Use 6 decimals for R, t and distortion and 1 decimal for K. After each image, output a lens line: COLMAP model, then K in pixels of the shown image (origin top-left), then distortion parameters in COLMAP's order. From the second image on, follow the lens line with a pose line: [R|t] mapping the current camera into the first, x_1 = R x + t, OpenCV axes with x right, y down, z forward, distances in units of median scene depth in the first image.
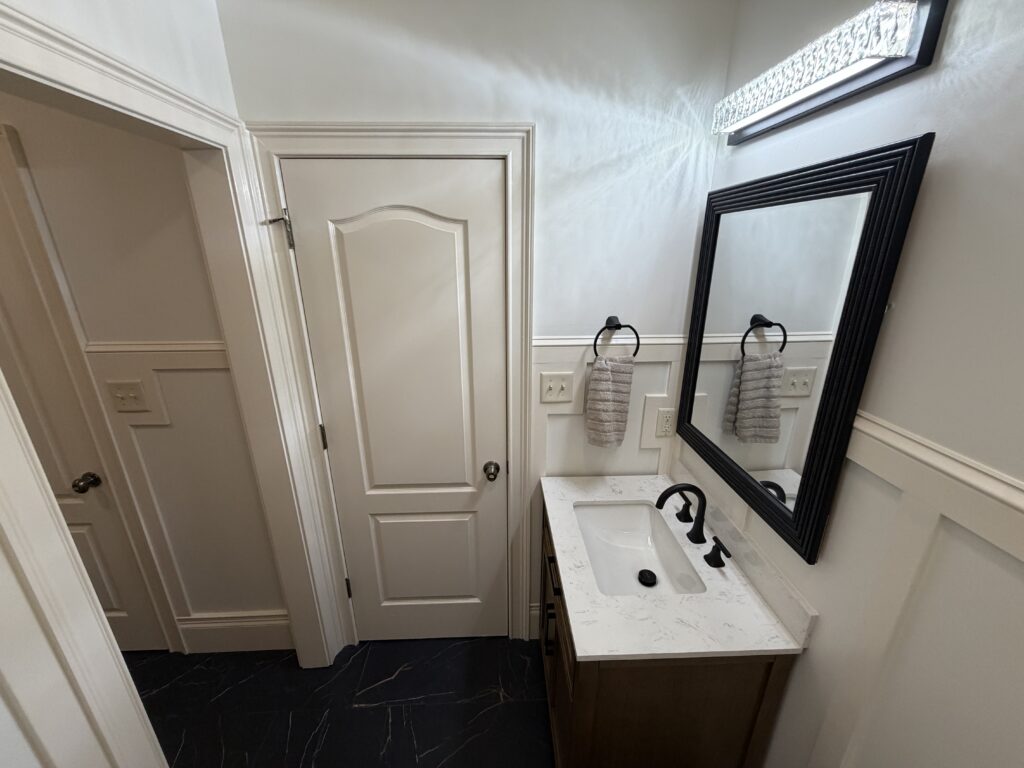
lens RADIAL K [[403.2, 0, 513.6], [0, 403.2, 380.3], [0, 0, 1]] dist [-0.001125, 0.000351]
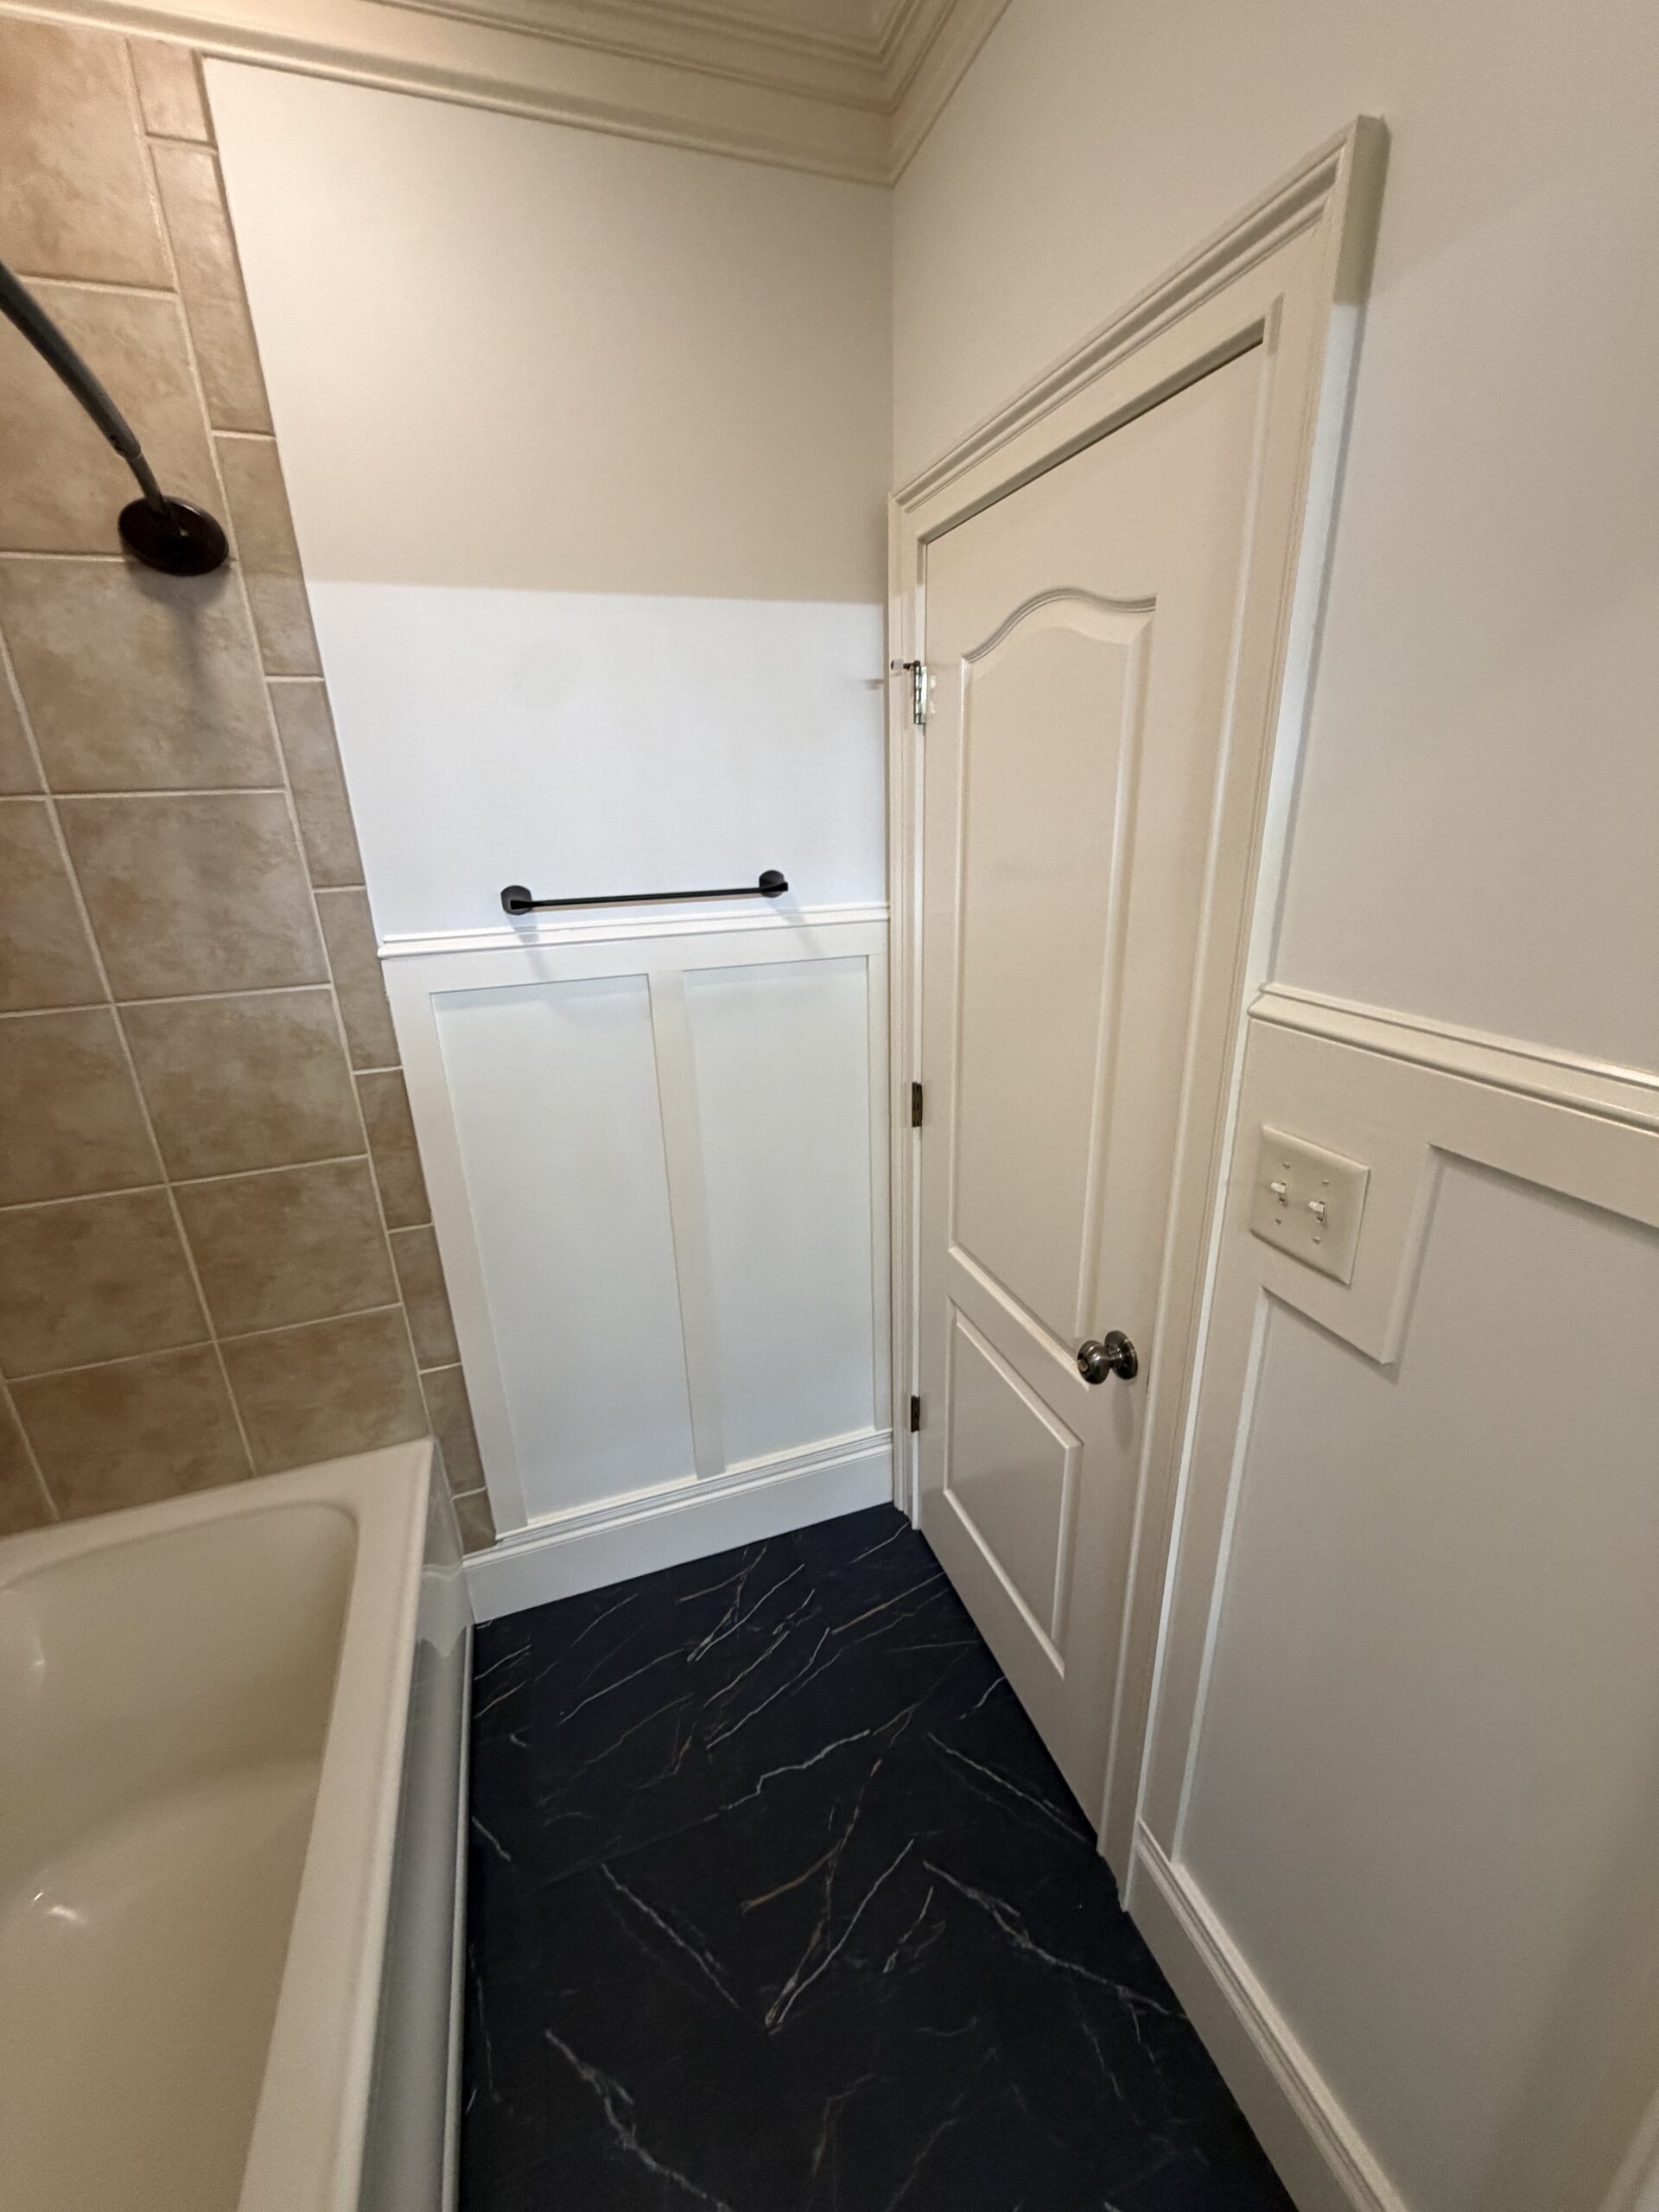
lens RADIAL K [[871.0, 0, 825.3], [0, 871.0, 1089.5], [0, 0, 1]] dist [-0.001125, 0.000351]
pose [[0.293268, 0.311982, -0.903693, -0.540946], [-0.269088, 0.933977, 0.235113, -0.080817], [0.917380, 0.174222, 0.357856, 0.480749]]
